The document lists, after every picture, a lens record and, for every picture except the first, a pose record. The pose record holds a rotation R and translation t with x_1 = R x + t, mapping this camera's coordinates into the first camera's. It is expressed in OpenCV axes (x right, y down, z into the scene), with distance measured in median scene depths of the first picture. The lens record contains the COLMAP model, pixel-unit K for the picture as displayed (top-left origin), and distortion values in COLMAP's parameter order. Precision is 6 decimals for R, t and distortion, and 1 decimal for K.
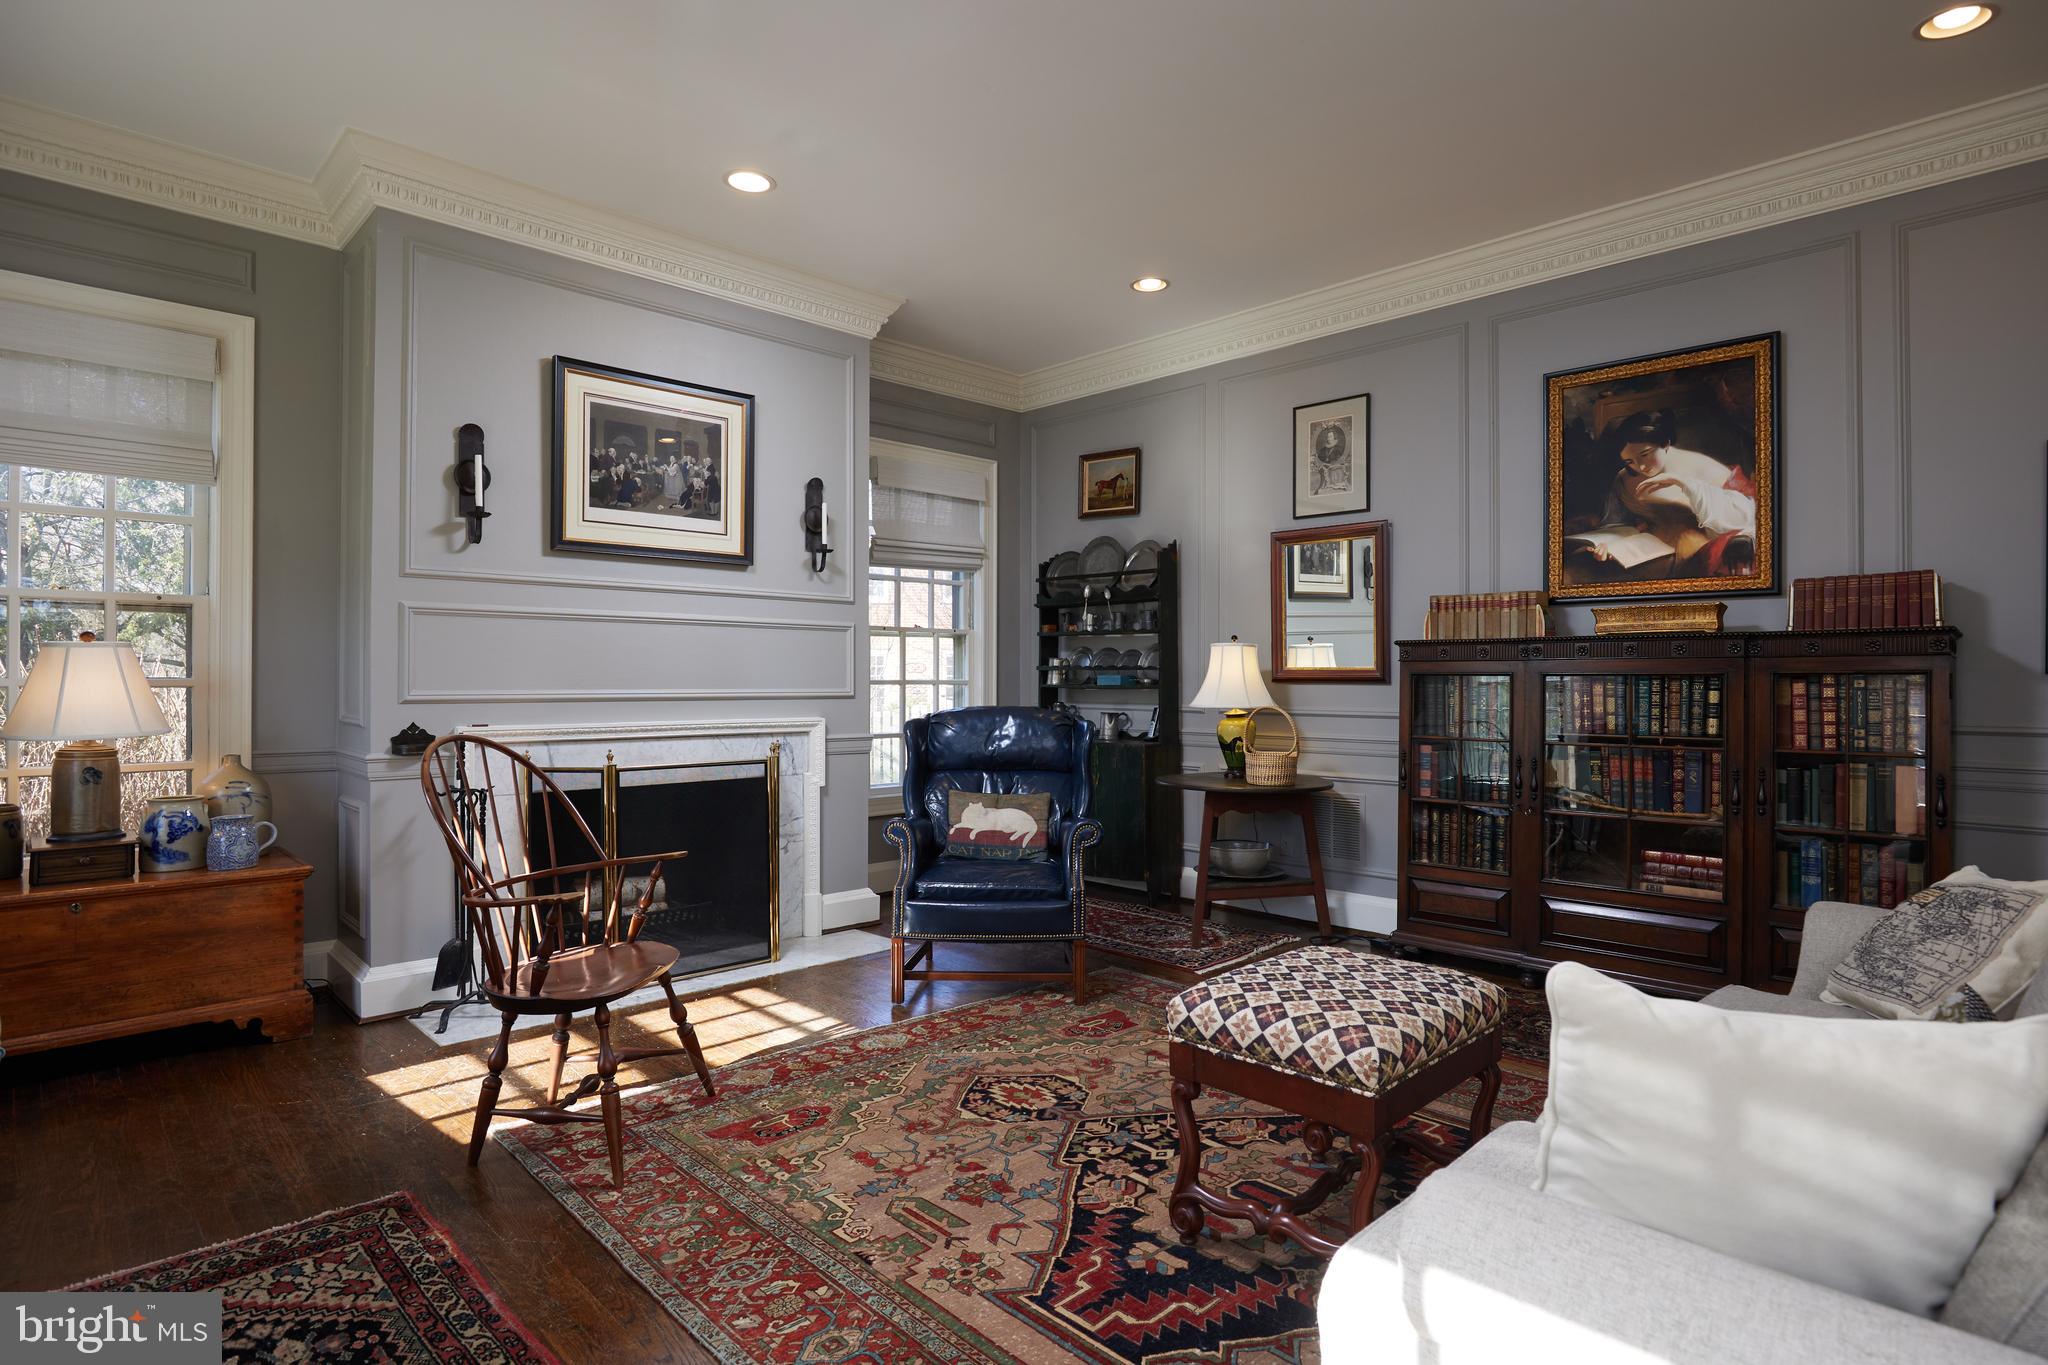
lens RADIAL K [[1076.0, 0, 1024.0], [0, 1076.0, 682.5], [0, 0, 1]] dist [0.000150, -0.000100]
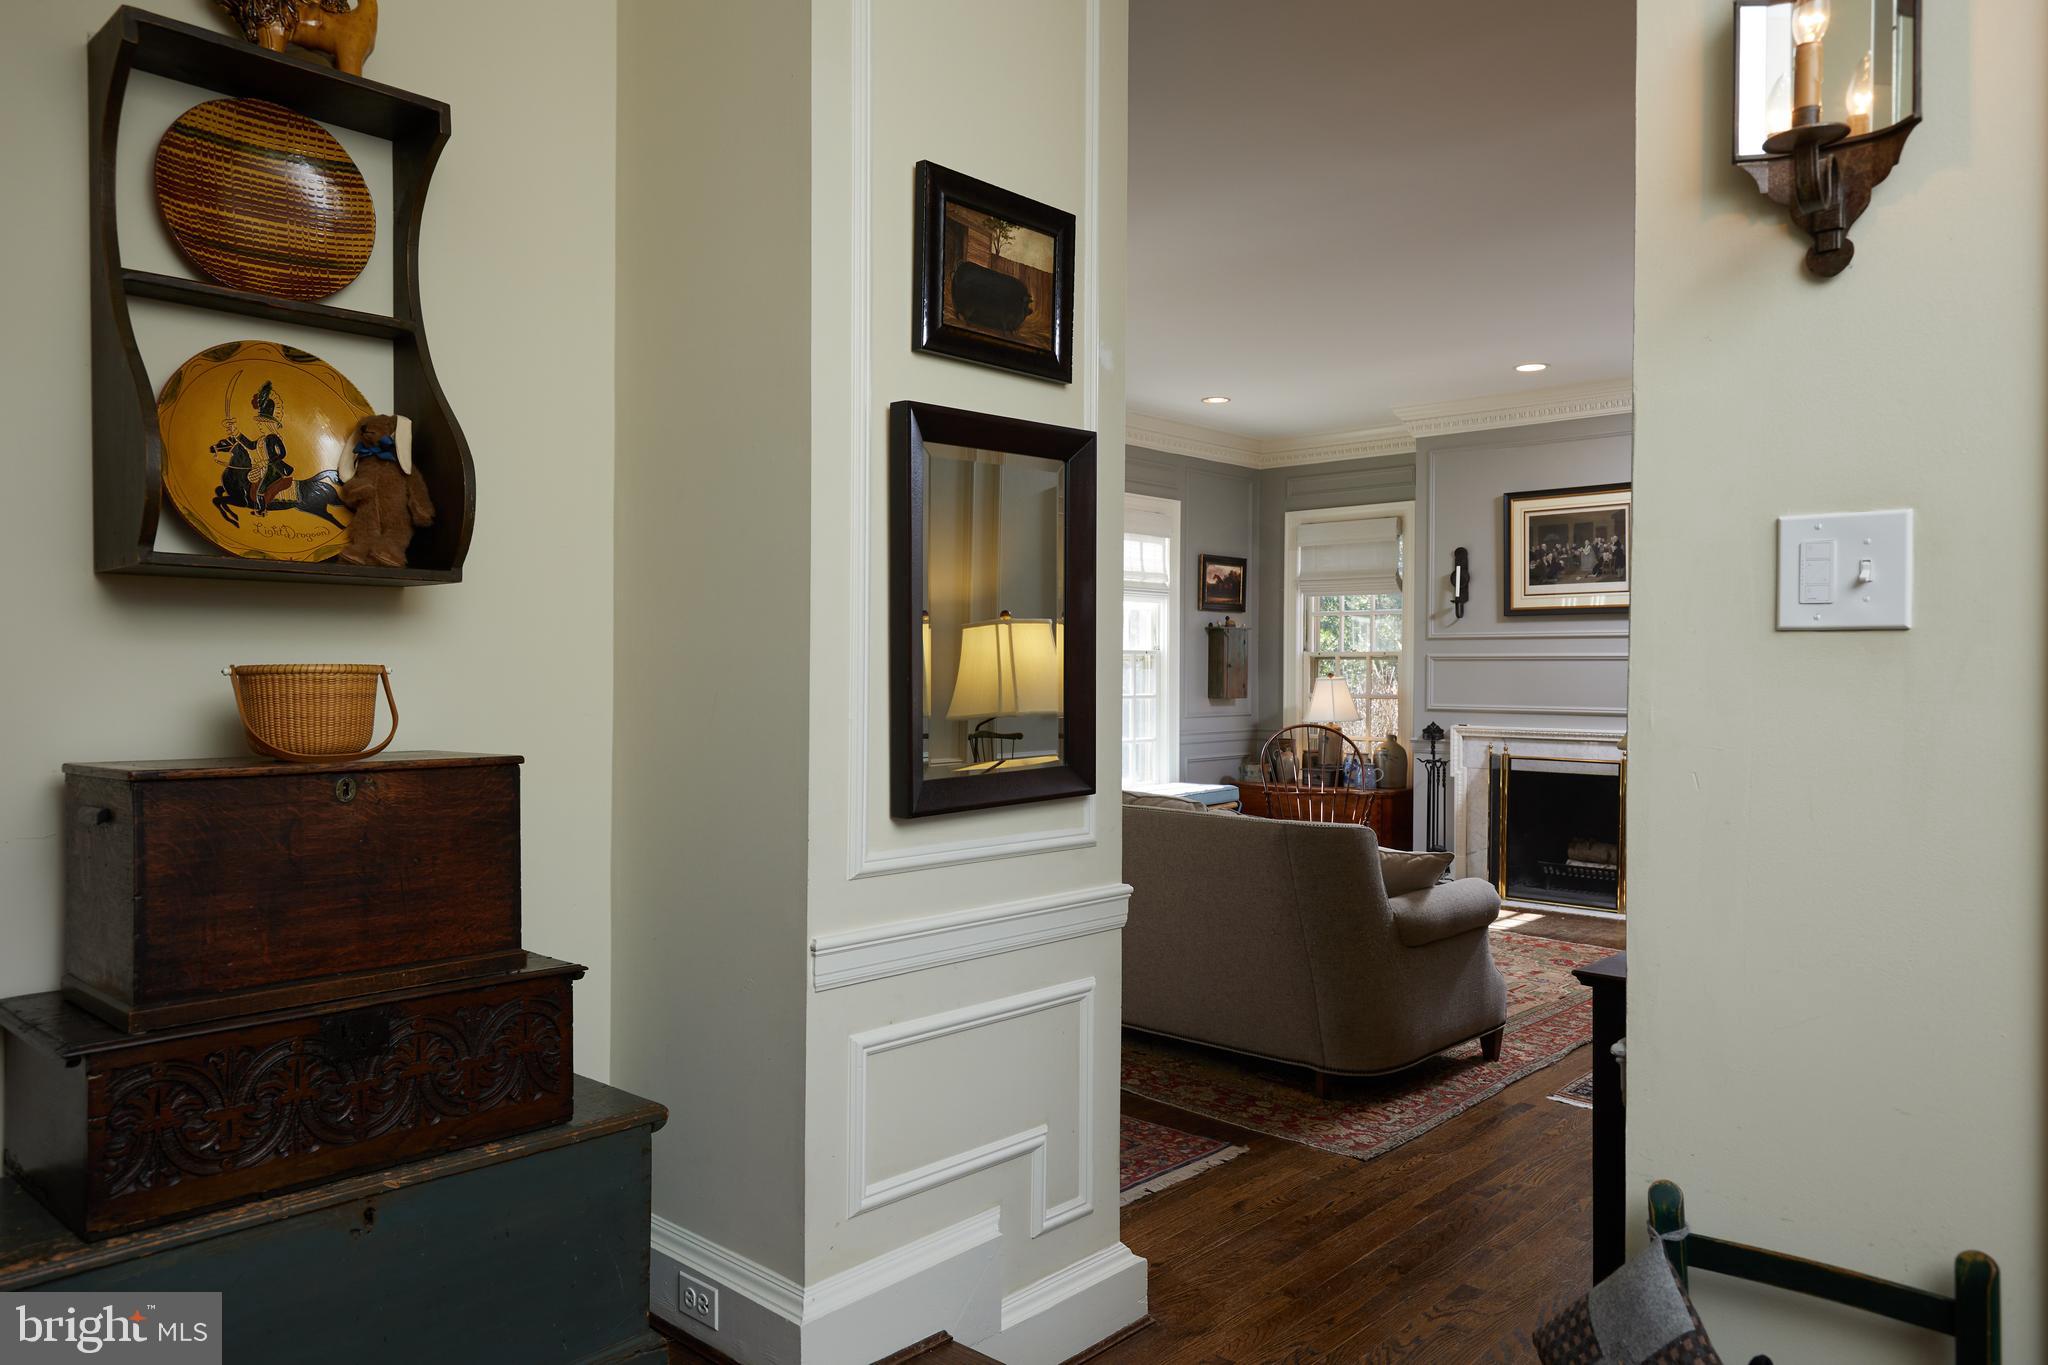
lens RADIAL K [[1393.8, 0, 1024.0], [0, 1393.8, 682.5], [0, 0, 1]] dist [0.000181, 0.000009]
pose [[0.050114, 0.008210, -0.998710, 1.524386], [-0.009476, 0.999925, 0.007744, -0.034934], [0.998699, 0.009075, 0.050188, 0.191057]]
